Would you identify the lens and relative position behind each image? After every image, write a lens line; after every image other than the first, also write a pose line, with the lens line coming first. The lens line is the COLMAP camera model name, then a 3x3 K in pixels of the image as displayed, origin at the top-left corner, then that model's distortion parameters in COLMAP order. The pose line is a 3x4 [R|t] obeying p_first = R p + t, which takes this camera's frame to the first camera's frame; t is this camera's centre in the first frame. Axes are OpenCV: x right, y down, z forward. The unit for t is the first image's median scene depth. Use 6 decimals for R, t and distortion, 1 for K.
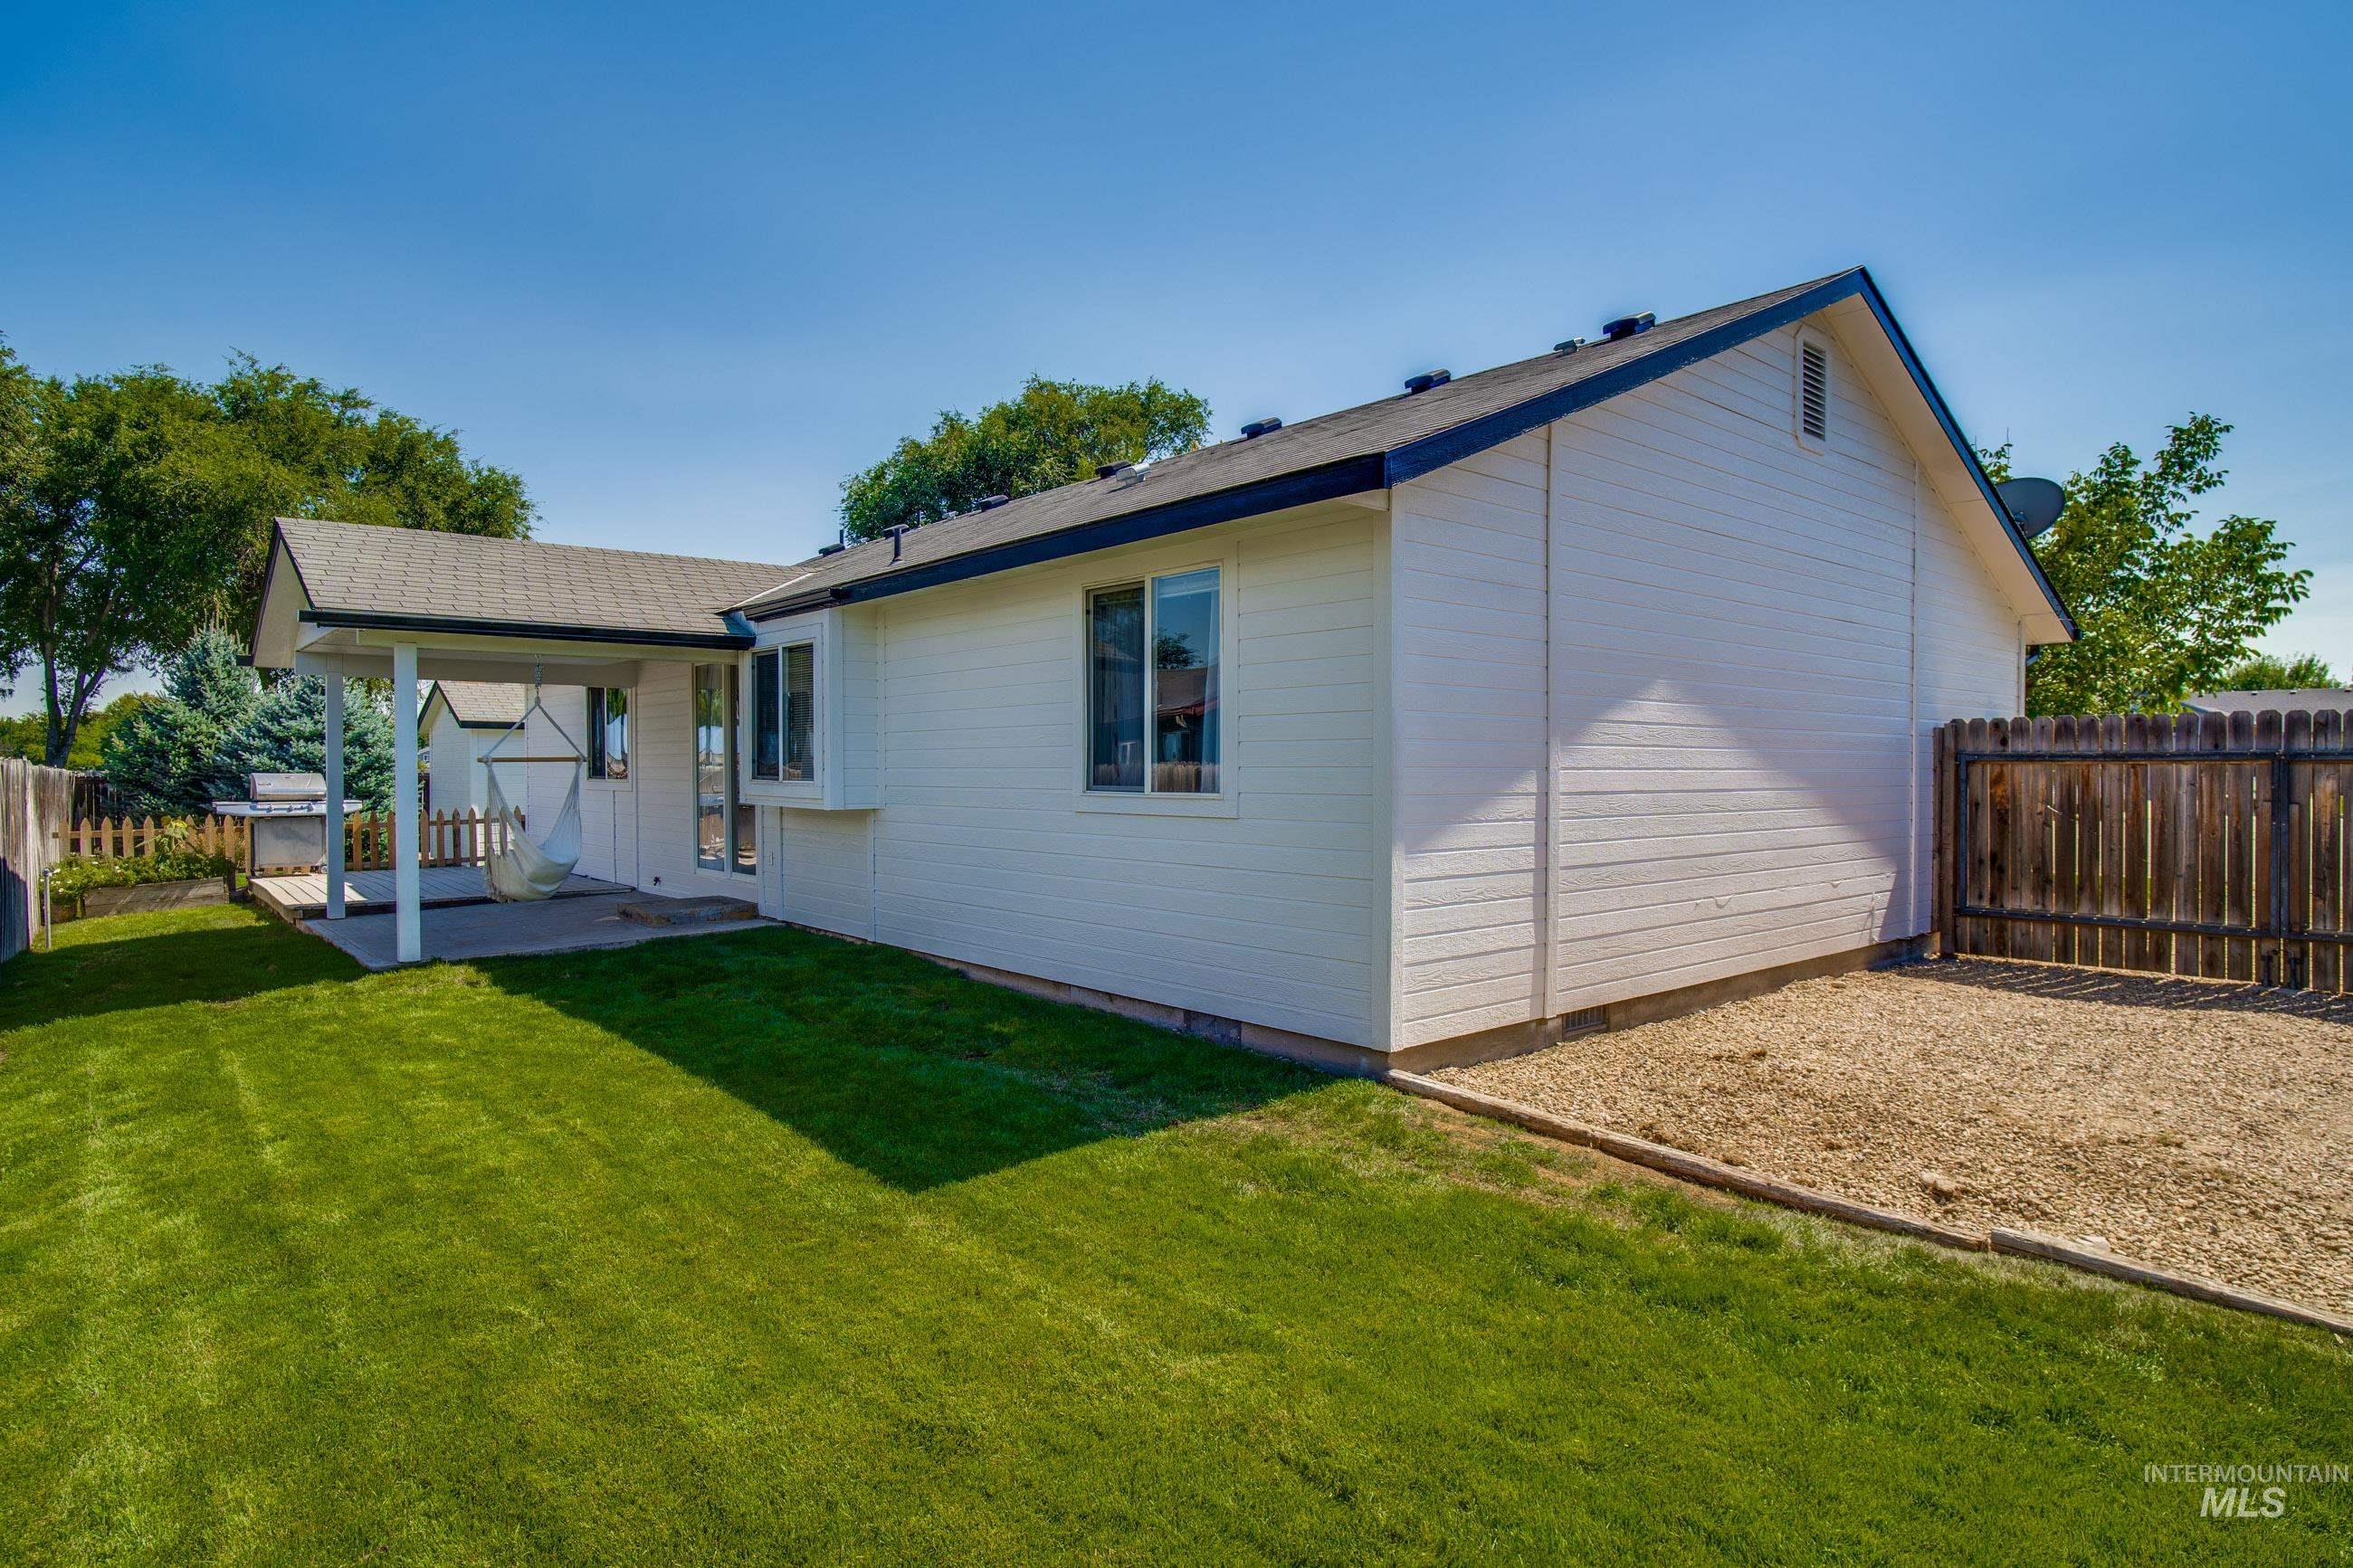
lens RADIAL K [[1287.5, 0, 1176.5], [0, 1287.5, 784.0], [0, 0, 1]] dist [-0.043530, 0.039381]
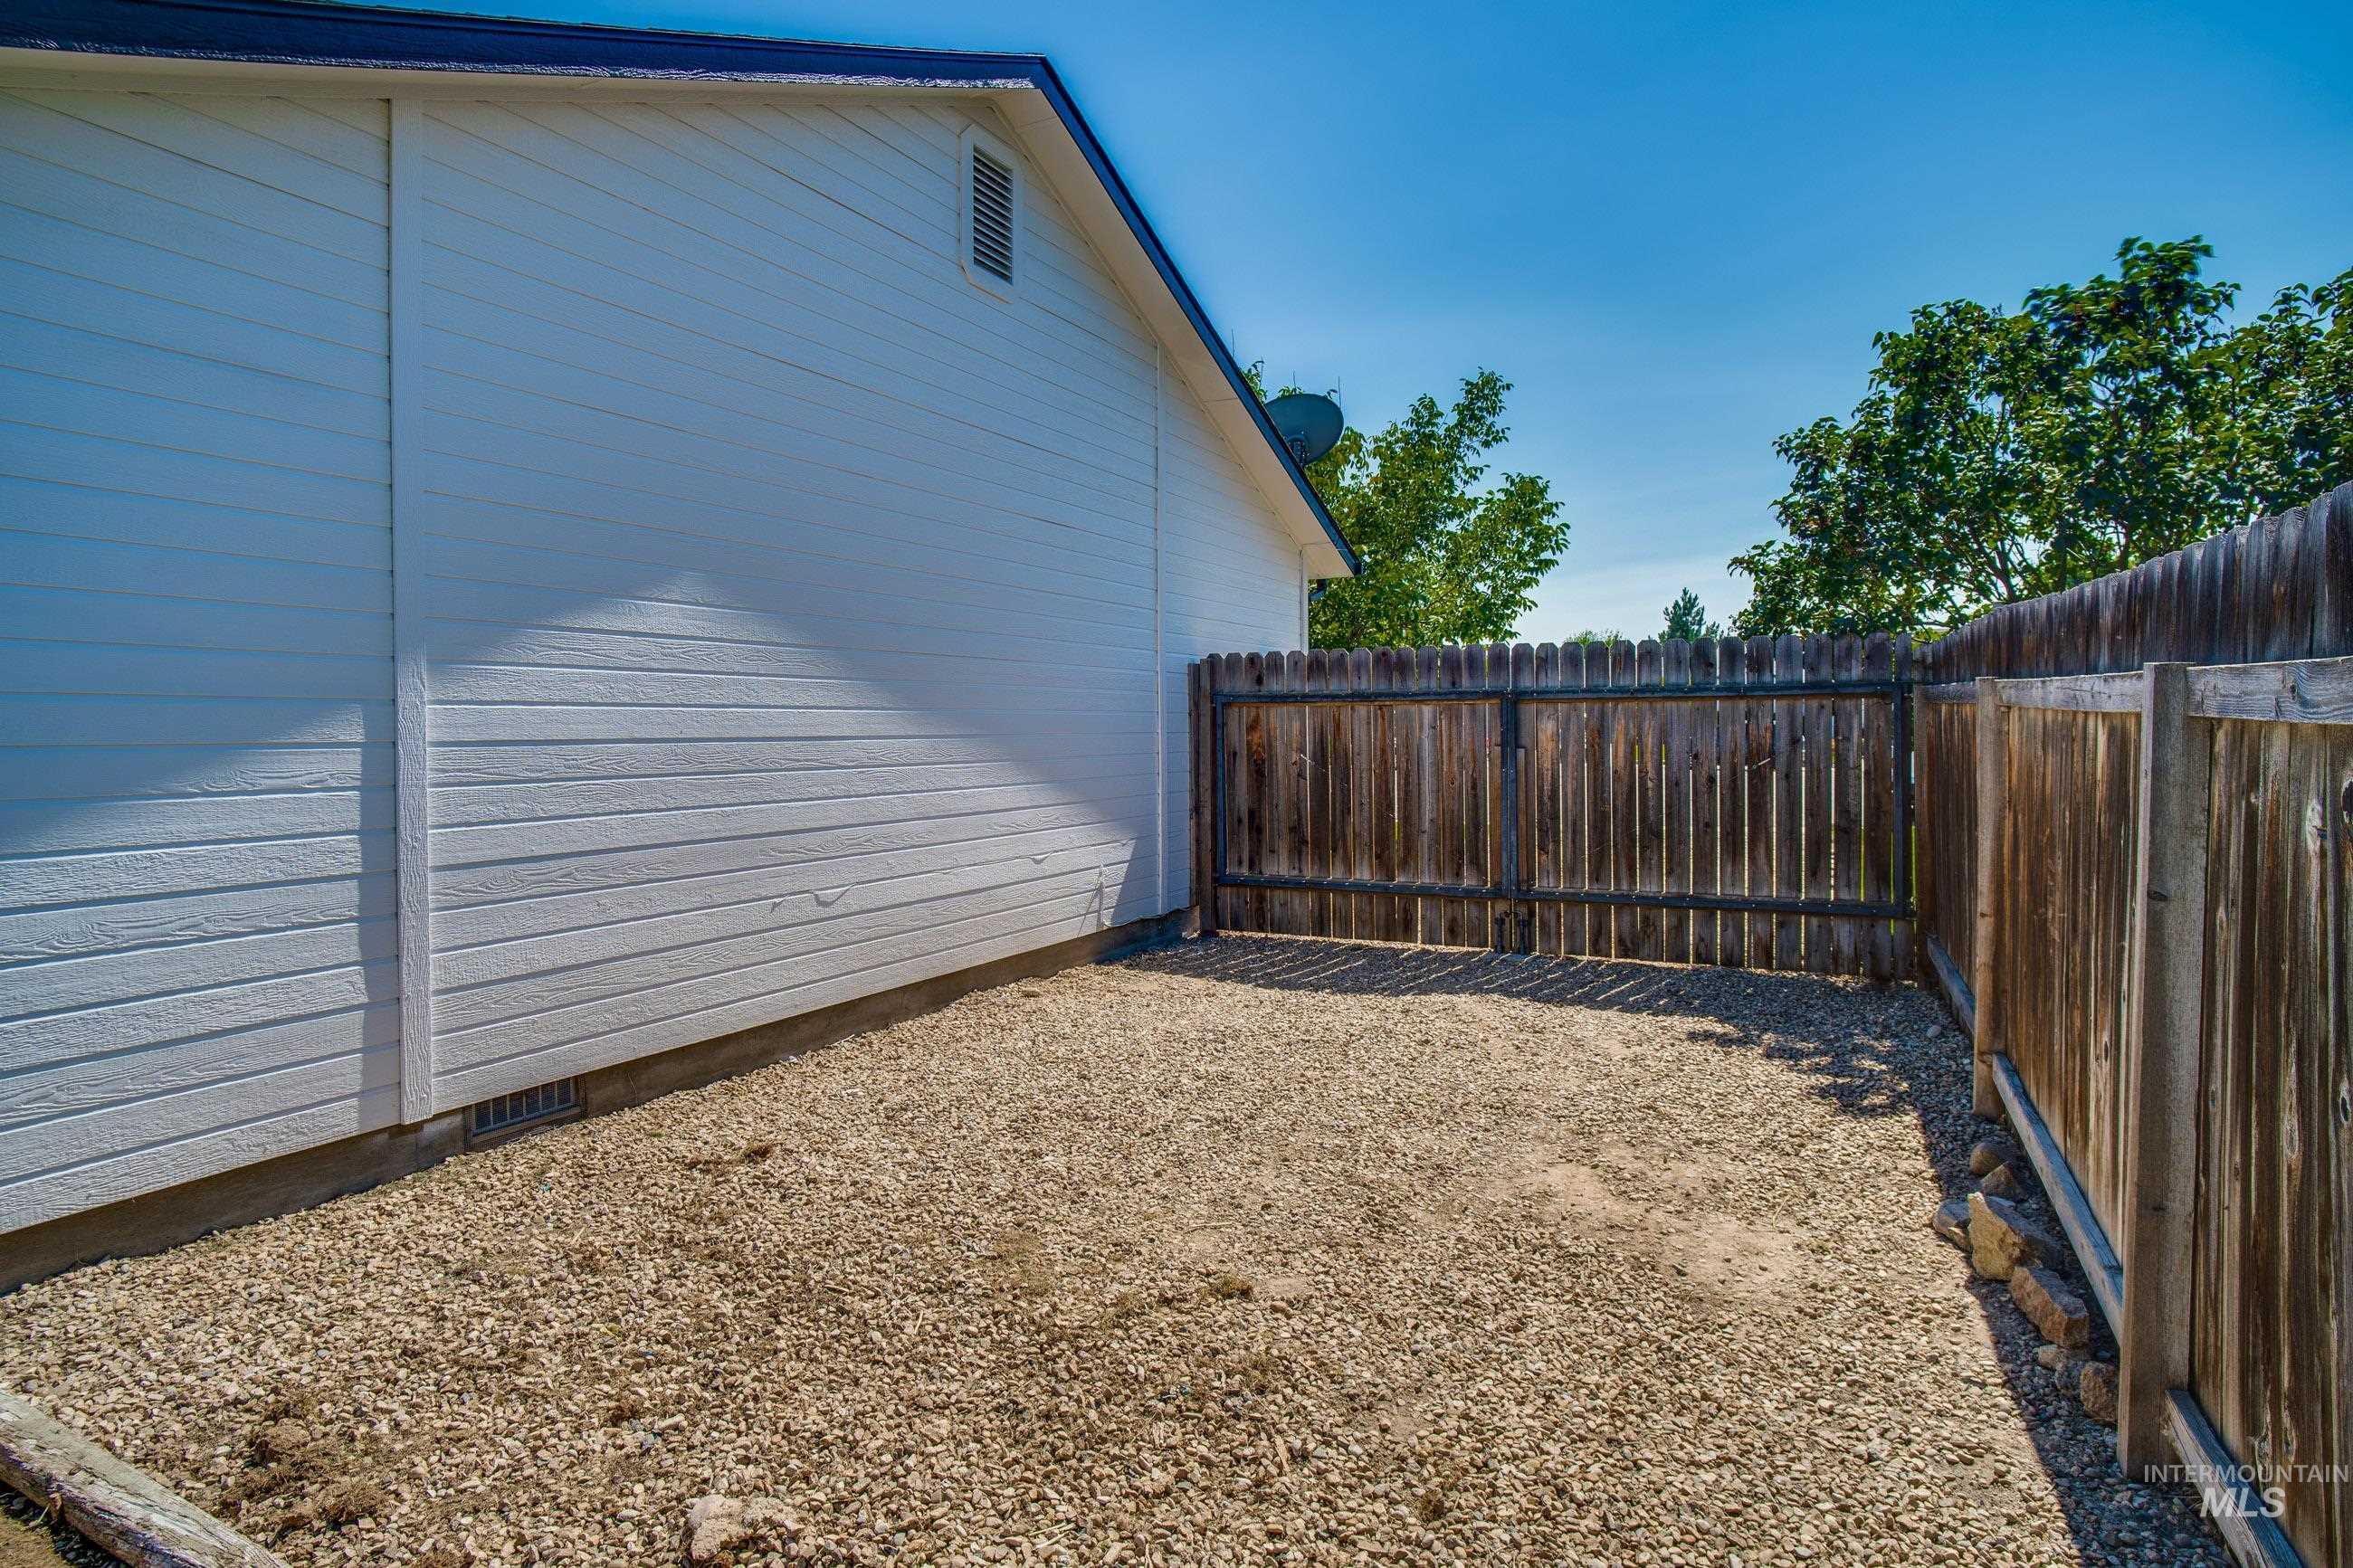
lens RADIAL K [[1250.3, 0, 1175.3], [0, 1250.3, 730.2], [0, 0, 1]] dist [-0.051393, 0.000467]
pose [[0.929746, -0.007132, 0.368132, 0.302732], [0.011371, 0.999892, -0.009347, 0.007909], [-0.368025, 0.012876, 0.929727, 0.253356]]
